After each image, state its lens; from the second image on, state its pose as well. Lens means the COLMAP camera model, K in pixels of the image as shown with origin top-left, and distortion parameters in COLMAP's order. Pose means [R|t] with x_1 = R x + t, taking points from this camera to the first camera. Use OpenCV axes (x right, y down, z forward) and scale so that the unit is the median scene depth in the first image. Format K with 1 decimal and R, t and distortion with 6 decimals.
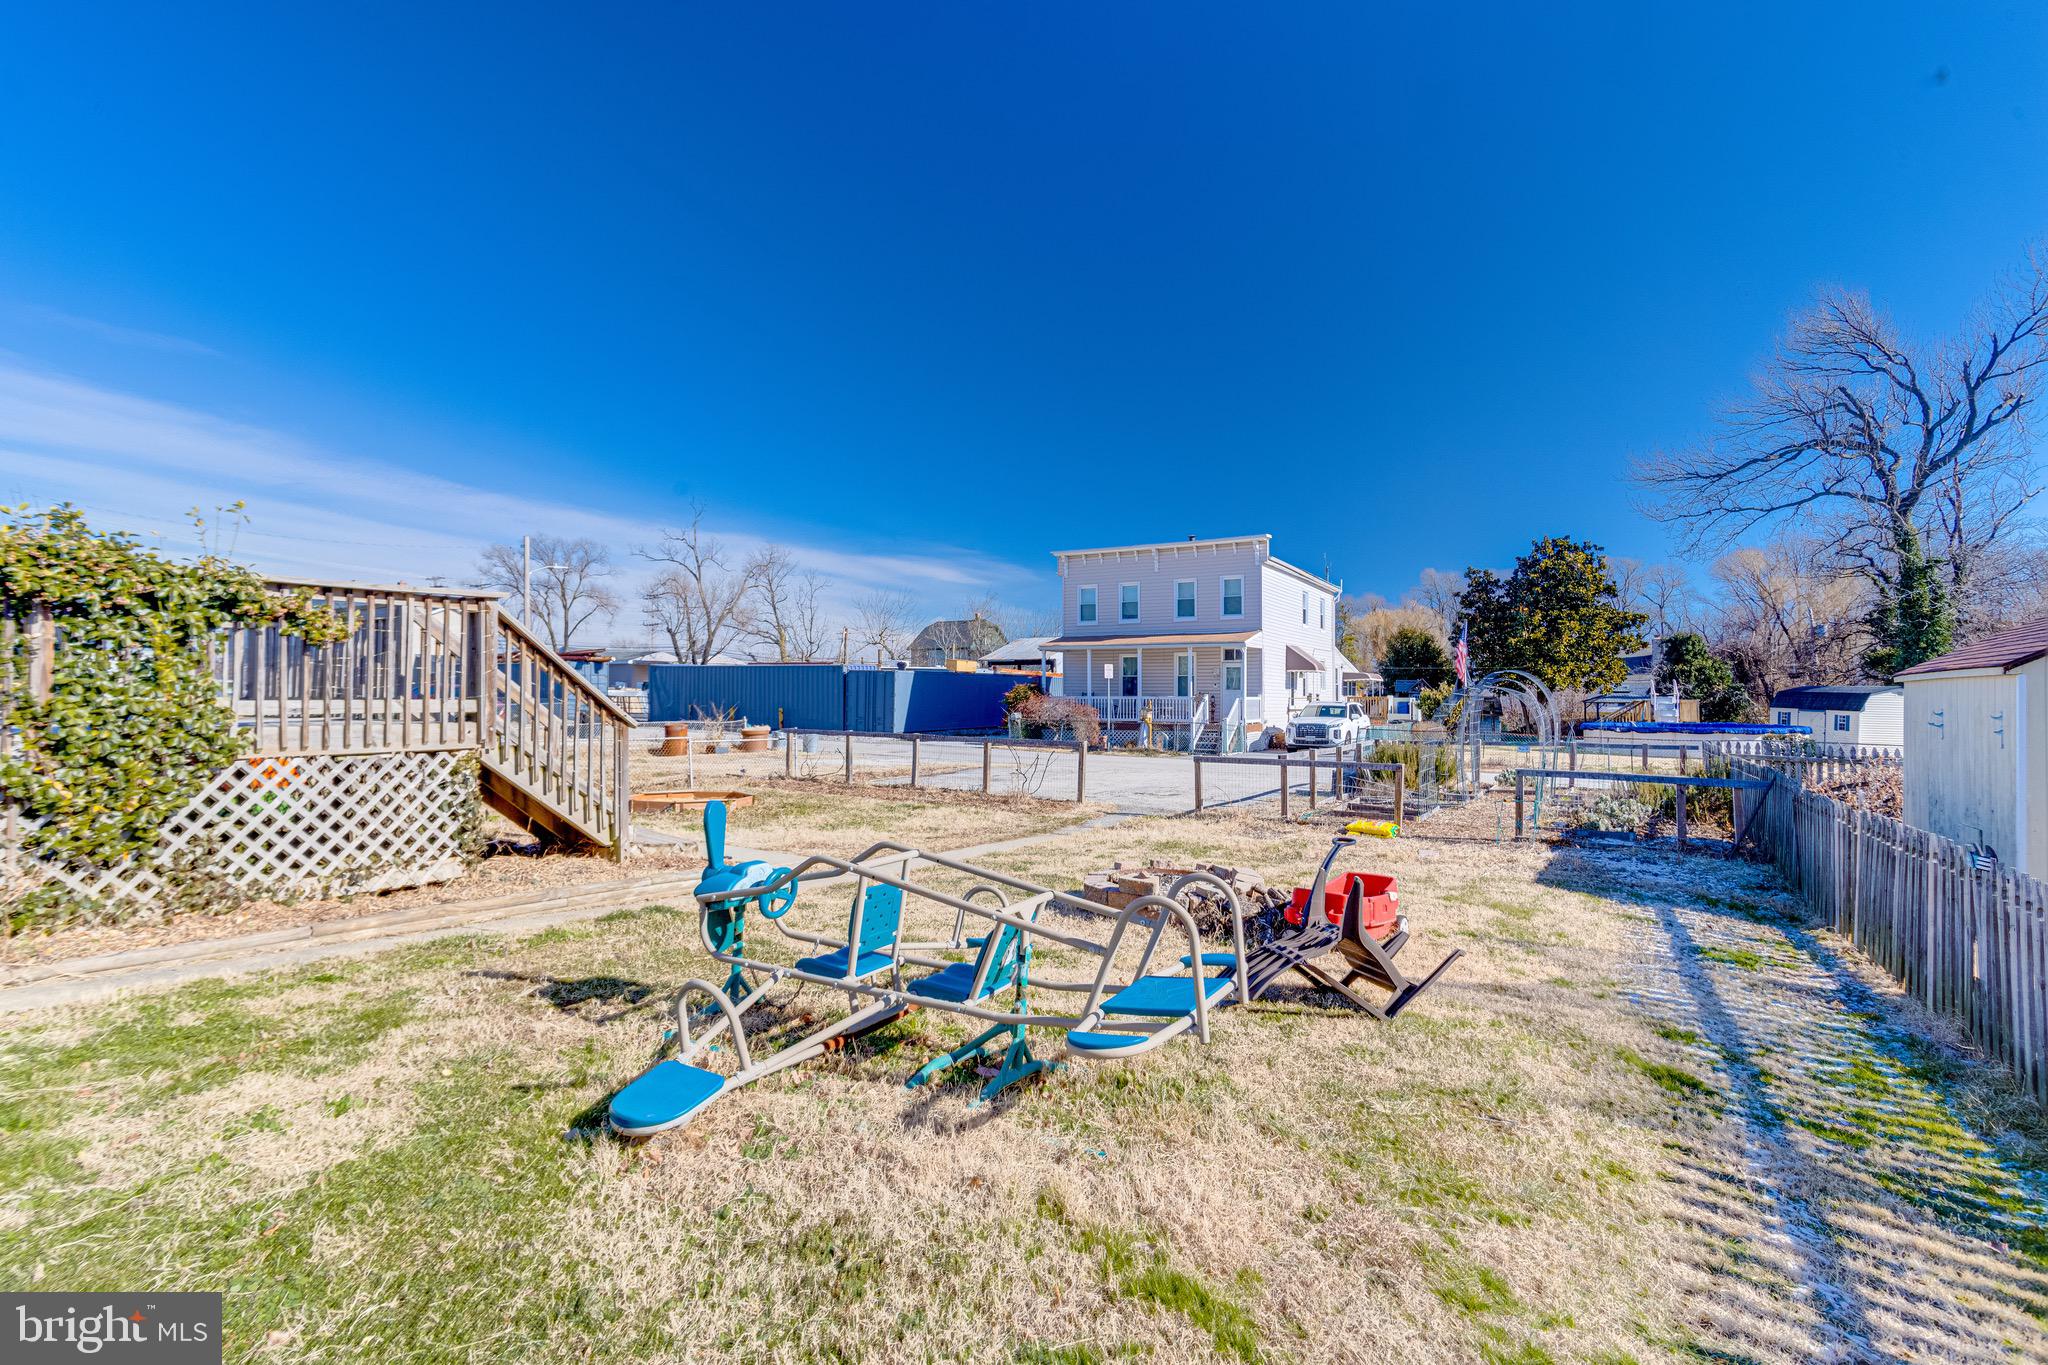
lens RADIAL K [[988.0, 0, 1007.2], [0, 988.0, 678.0], [0, 0, 1]] dist [-0.054955, 0.030114]
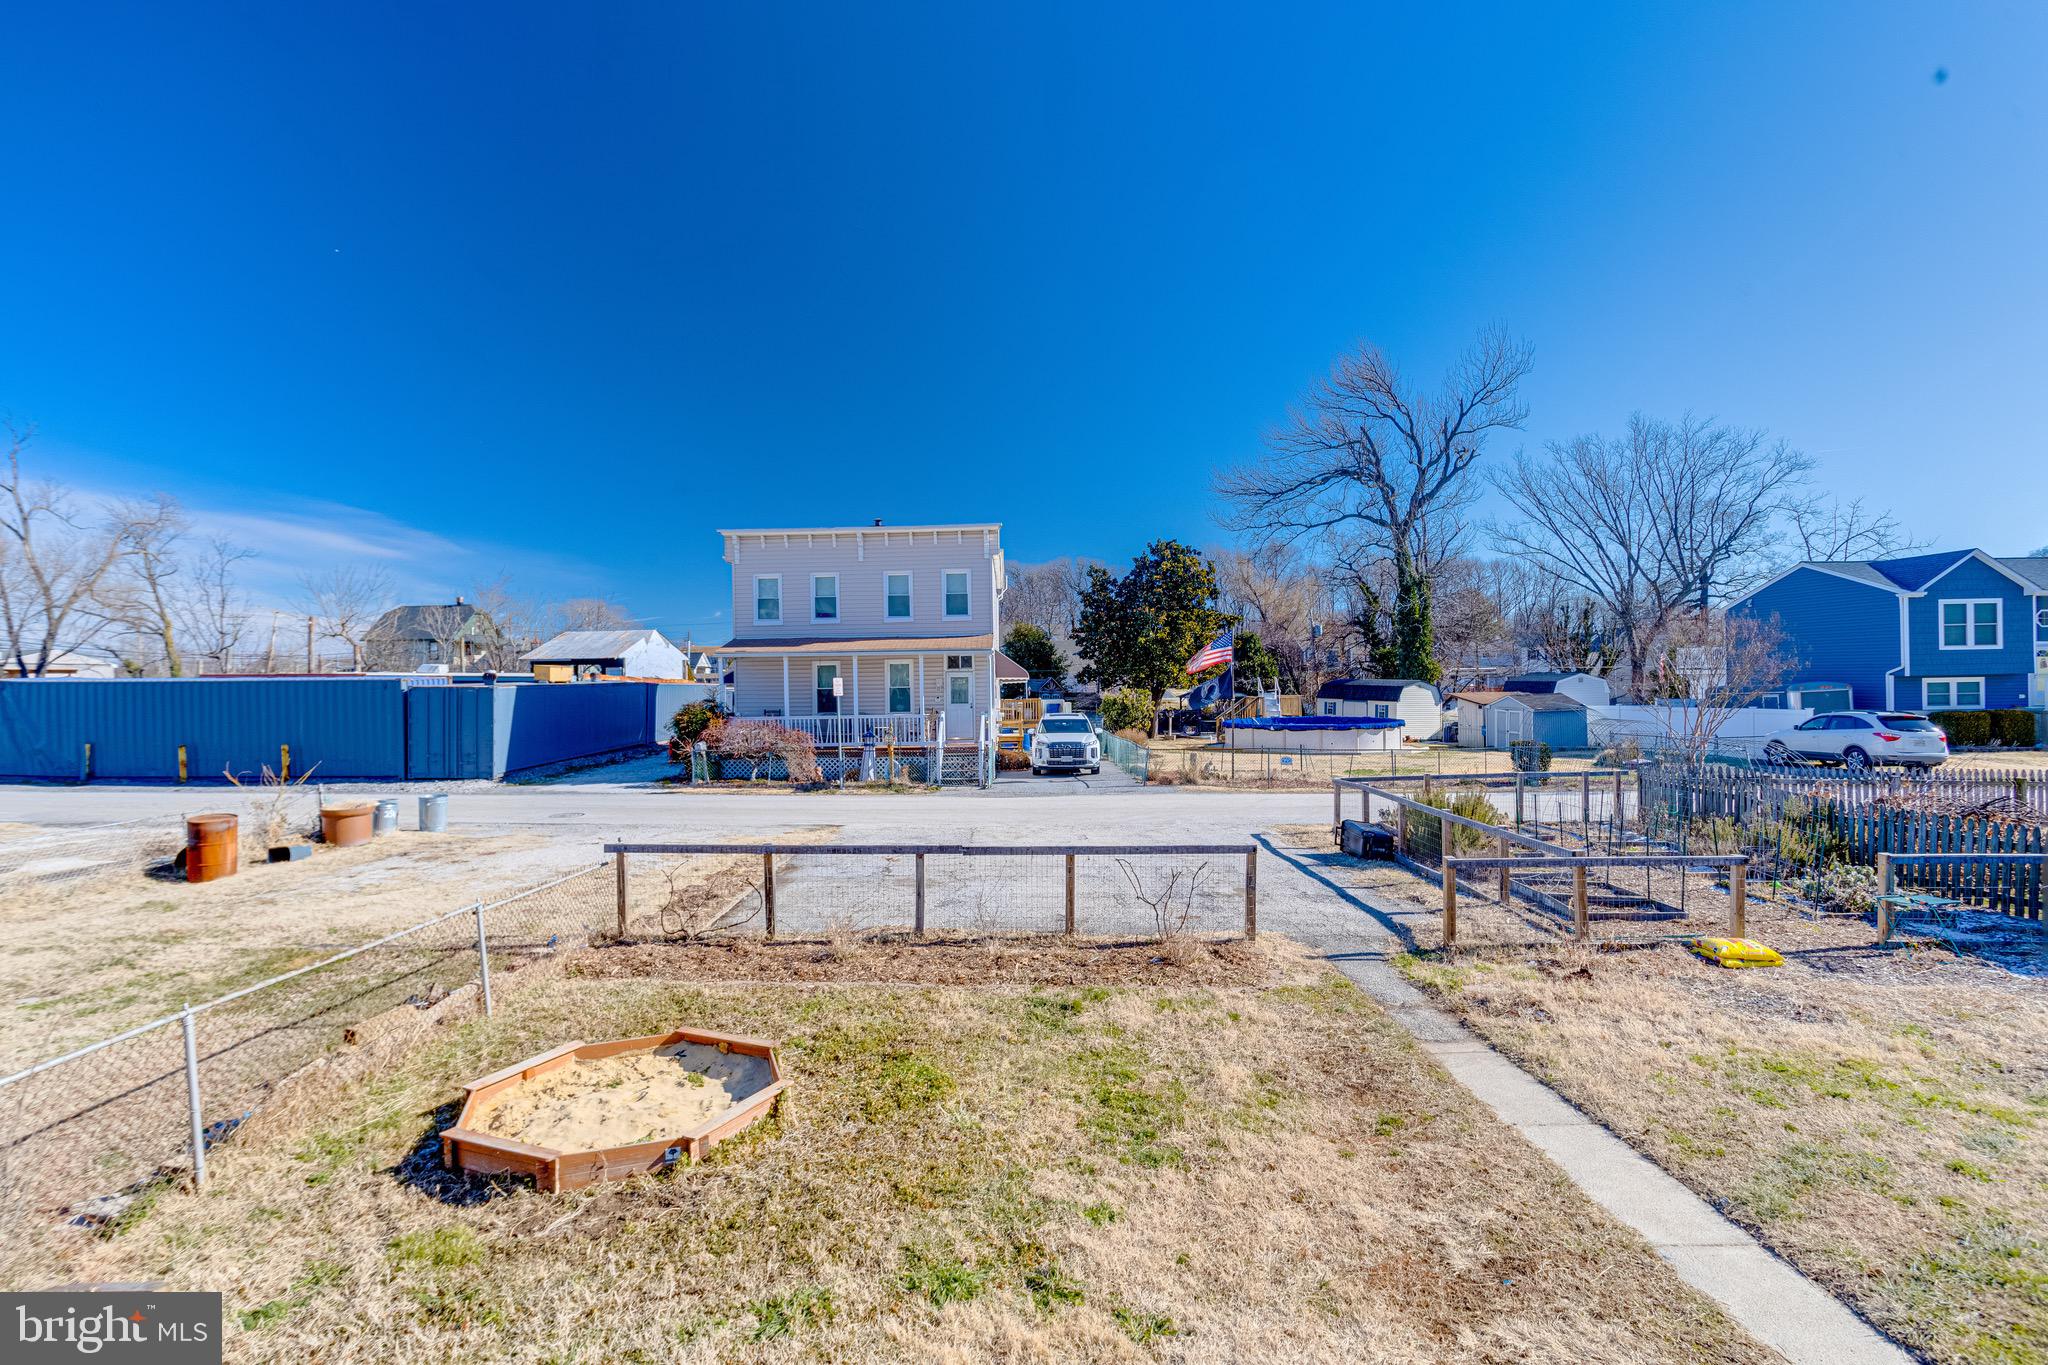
lens RADIAL K [[988.0, 0, 1007.2], [0, 988.0, 678.0], [0, 0, 1]] dist [-0.054955, 0.030114]
pose [[0.862340, -0.018138, 0.506005, -0.130673], [0.011040, 0.999794, 0.017024, -0.018869], [-0.506210, -0.009094, 0.862363, 0.187194]]
